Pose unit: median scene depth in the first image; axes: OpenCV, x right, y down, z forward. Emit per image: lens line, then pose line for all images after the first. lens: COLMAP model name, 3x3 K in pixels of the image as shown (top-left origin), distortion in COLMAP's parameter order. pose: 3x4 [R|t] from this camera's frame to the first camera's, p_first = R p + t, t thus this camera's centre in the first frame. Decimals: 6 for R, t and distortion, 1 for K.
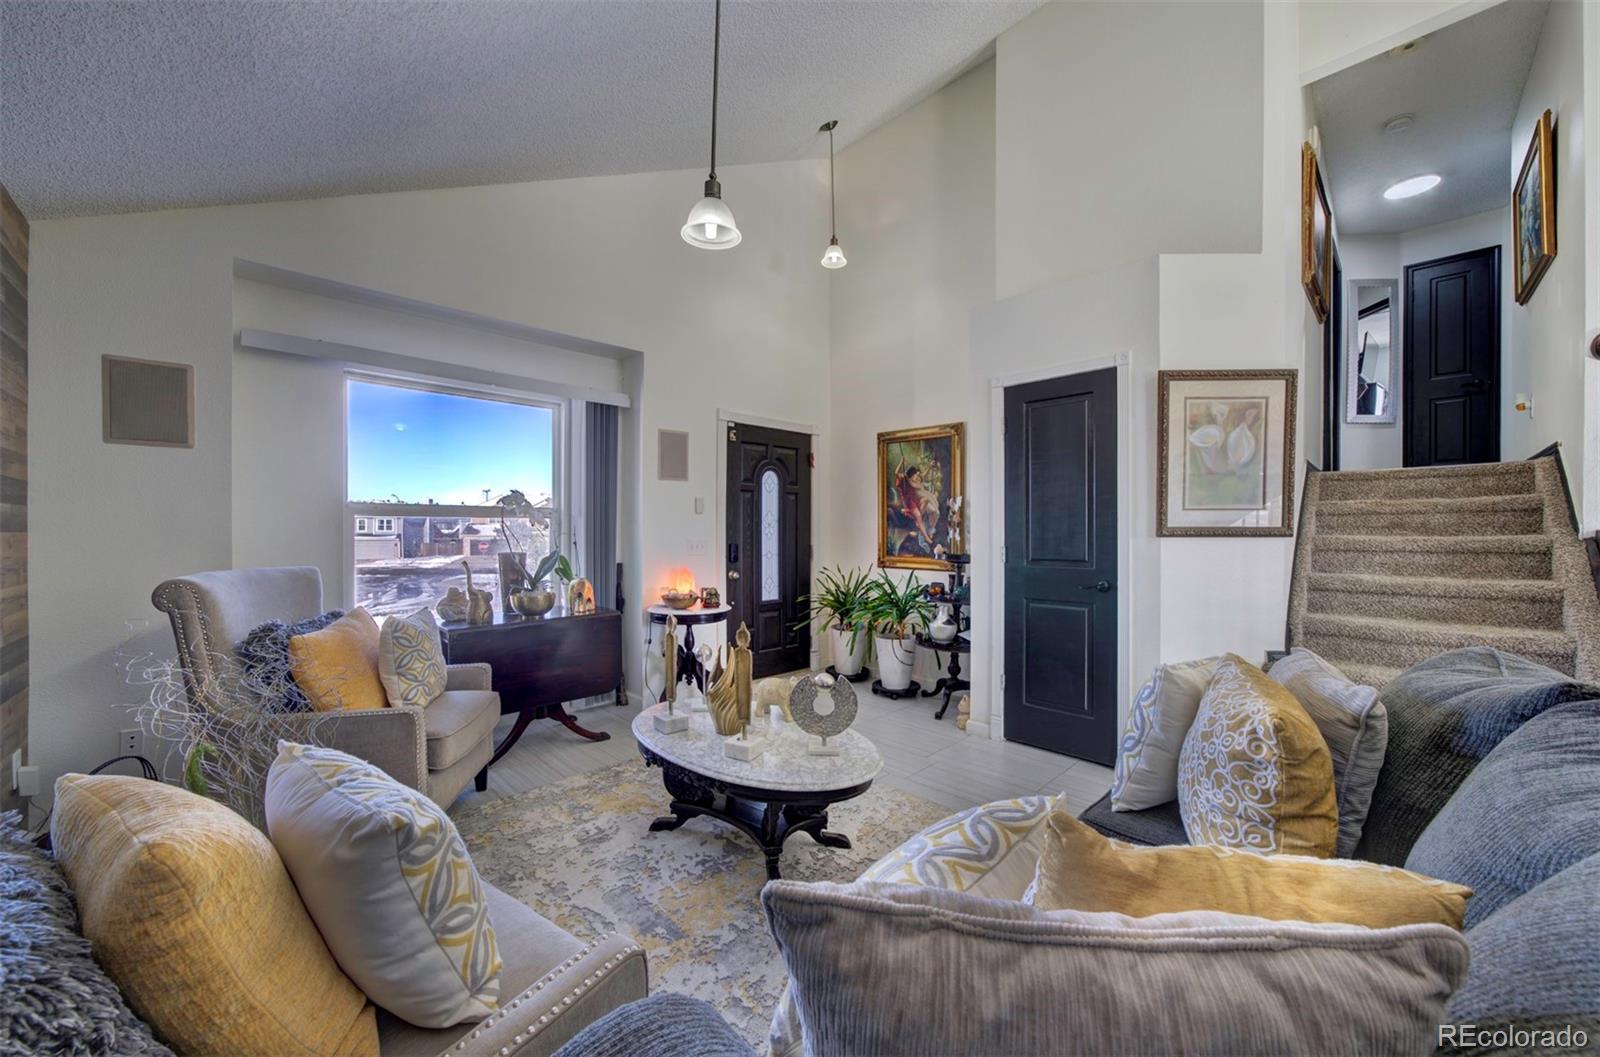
lens RADIAL K [[591.6, 0, 796.8], [0, 591.6, 535.5], [0, 0, 1]] dist [-0.000062, 0.000001]
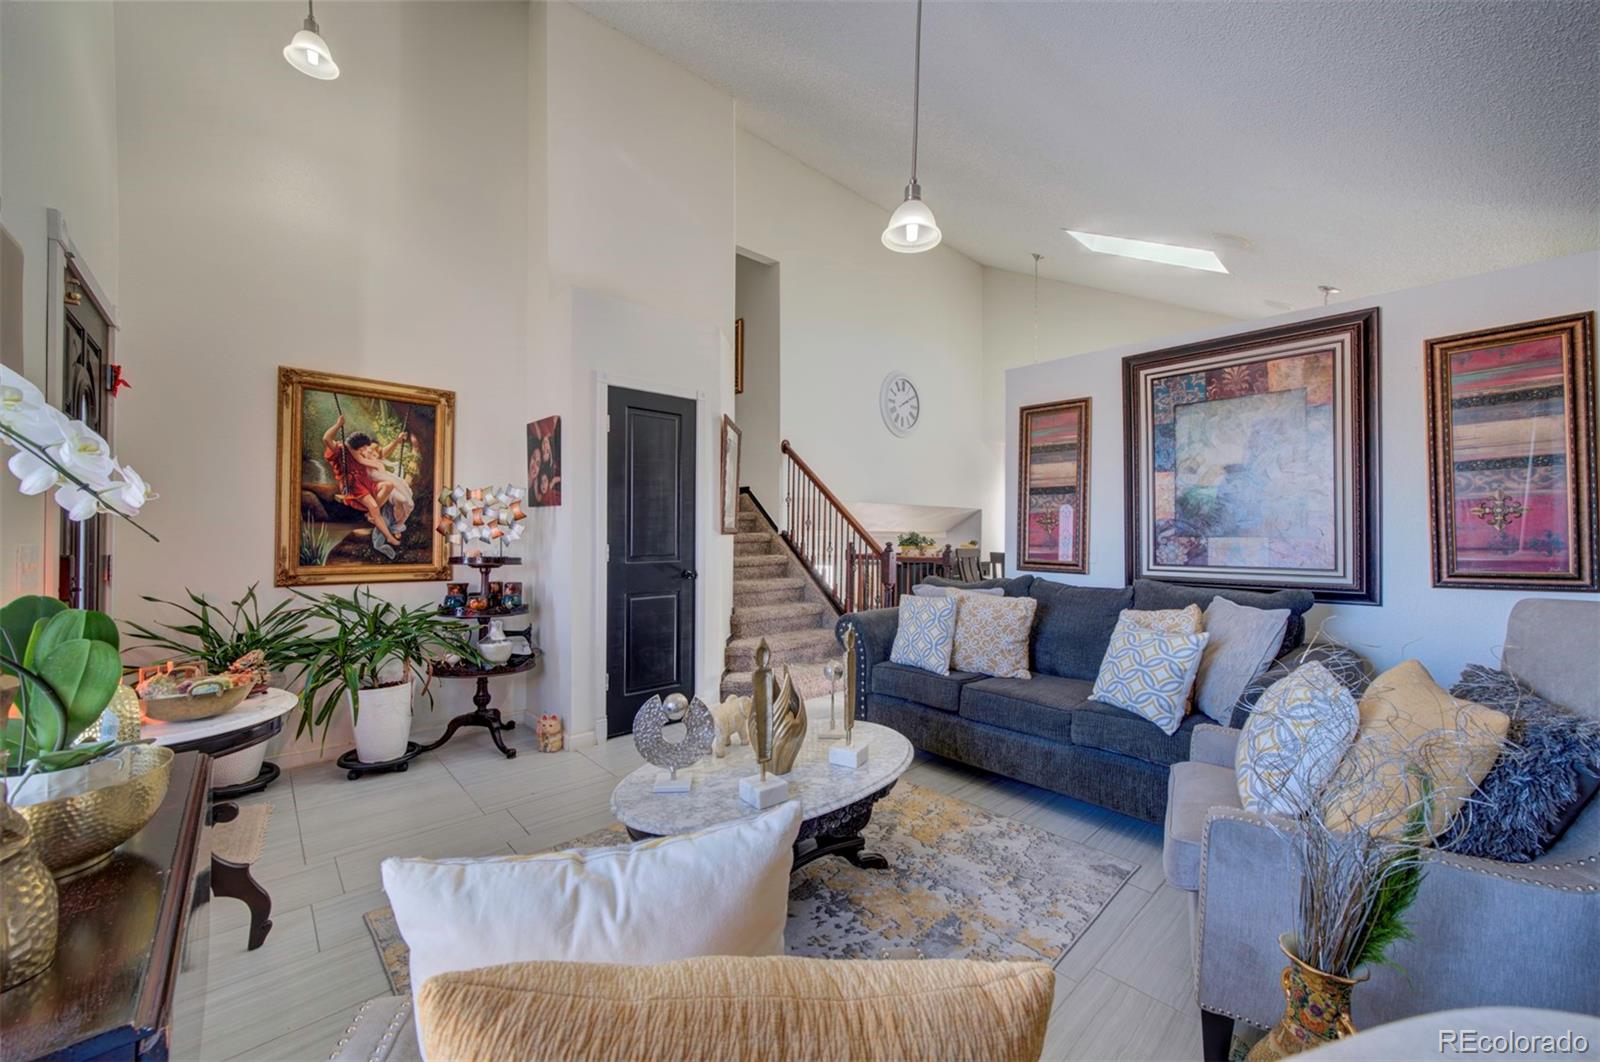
lens RADIAL K [[625.5, 0, 791.3], [0, 625.5, 525.9], [0, 0, 1]] dist [0.000205, 0.000011]
pose [[0.058277, 0.007288, 0.998274, -0.510108], [0.002640, 0.999969, -0.007454, -0.003294], [-0.998297, 0.003070, 0.058256, 0.468533]]
